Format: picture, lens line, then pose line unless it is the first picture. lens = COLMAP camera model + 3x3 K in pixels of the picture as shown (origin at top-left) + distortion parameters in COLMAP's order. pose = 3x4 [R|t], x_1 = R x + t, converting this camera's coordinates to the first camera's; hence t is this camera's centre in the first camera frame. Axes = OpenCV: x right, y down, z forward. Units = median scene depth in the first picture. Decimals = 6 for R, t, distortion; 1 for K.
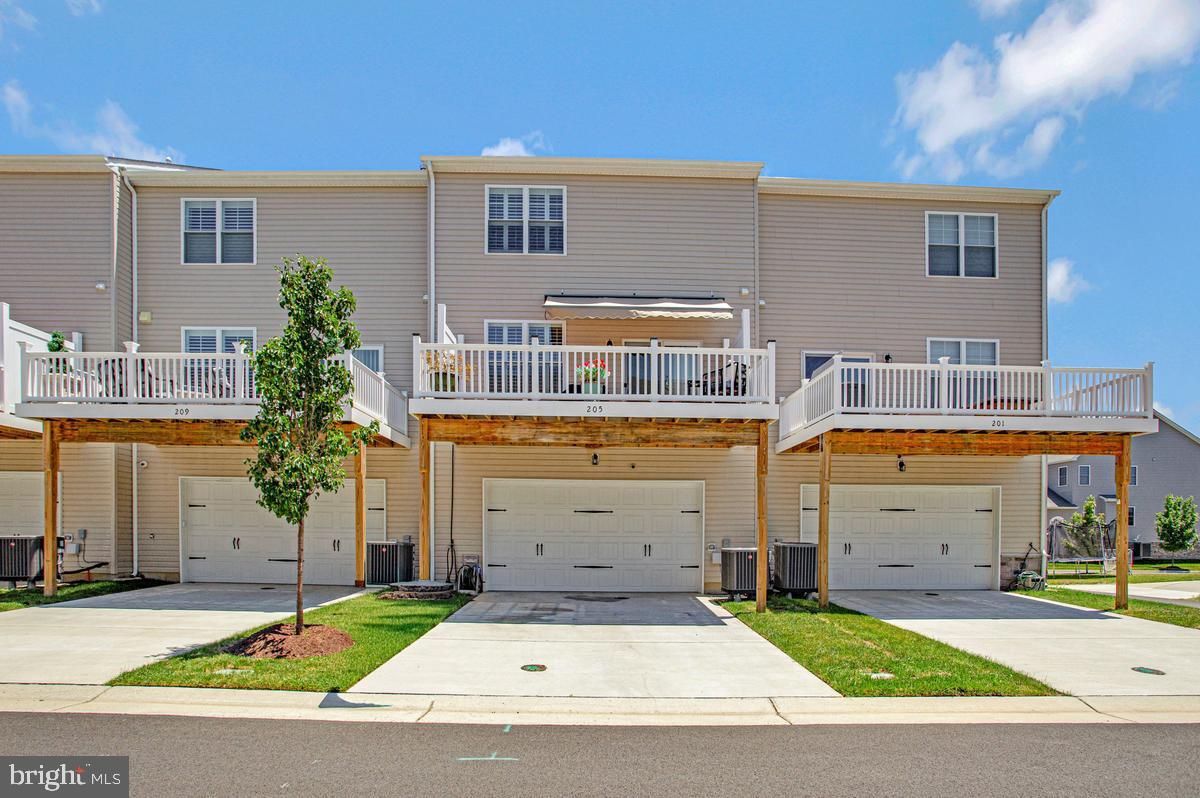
lens RADIAL K [[621.2, 0, 606.5], [0, 621.2, 420.6], [0, 0, 1]] dist [-0.002158, 0.000518]
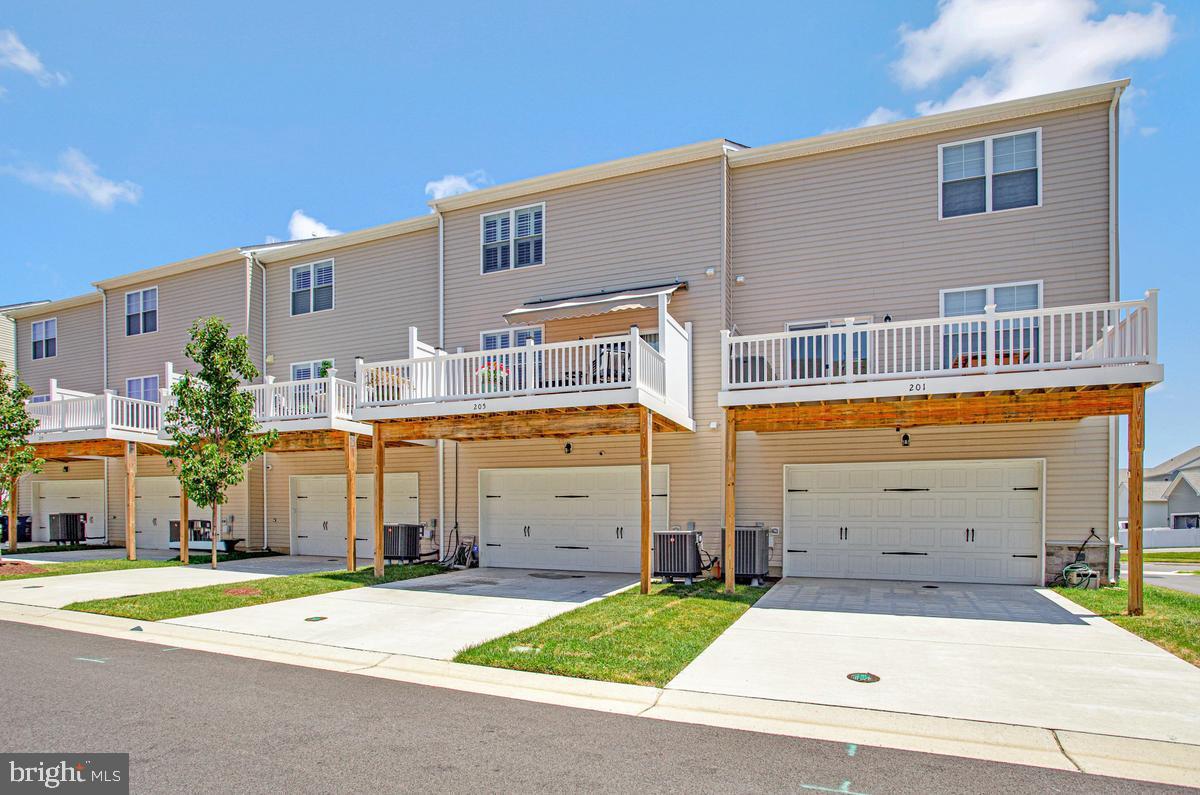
lens RADIAL K [[632.8, 0, 633.1], [0, 632.8, 391.1], [0, 0, 1]] dist [0.000915, 0.000656]
pose [[0.920799, -0.078604, -0.382034, 0.512156], [0.069124, 0.996865, -0.038499, 0.013321], [0.383863, 0.009043, 0.923346, 0.022797]]
